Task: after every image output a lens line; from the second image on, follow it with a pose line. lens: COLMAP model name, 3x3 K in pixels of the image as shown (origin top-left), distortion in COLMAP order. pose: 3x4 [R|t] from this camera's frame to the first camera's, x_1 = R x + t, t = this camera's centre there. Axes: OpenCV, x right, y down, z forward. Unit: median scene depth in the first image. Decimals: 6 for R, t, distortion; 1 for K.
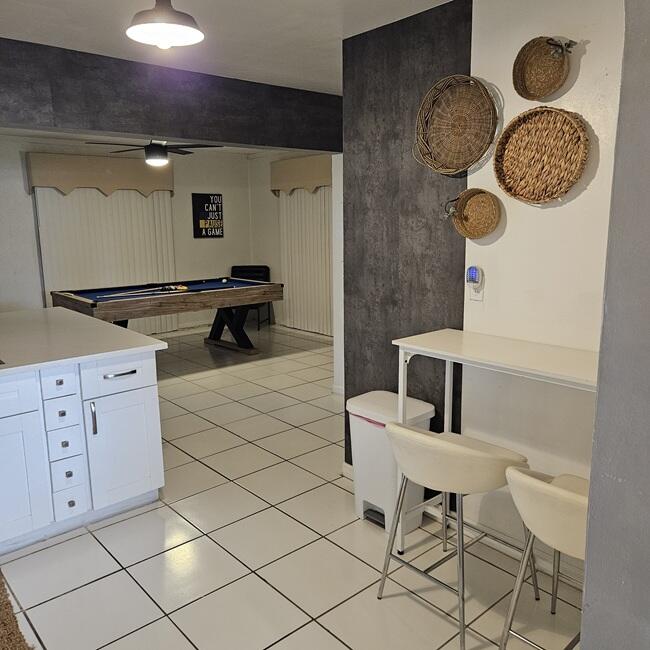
lens RADIAL K [[576.6, 0, 326.6], [0, 576.6, 323.5], [0, 0, 1]] dist [0.070872, -0.061733]
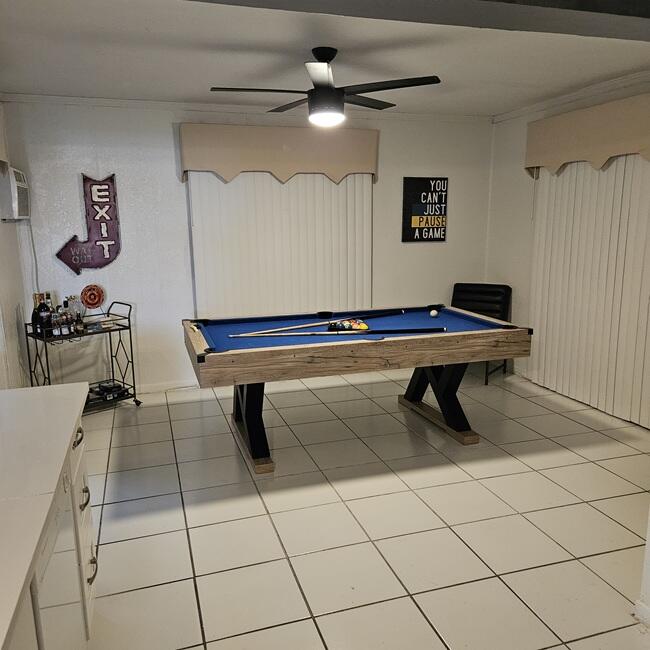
lens RADIAL K [[576.6, 0, 327.3], [0, 576.6, 328.5], [0, 0, 1]] dist [0.070872, -0.061733]
pose [[0.915771, 0.080384, -0.393575, -0.029756], [-0.073648, 0.996764, 0.032214, -0.061302], [0.394891, -0.000515, 0.918728, 0.334442]]
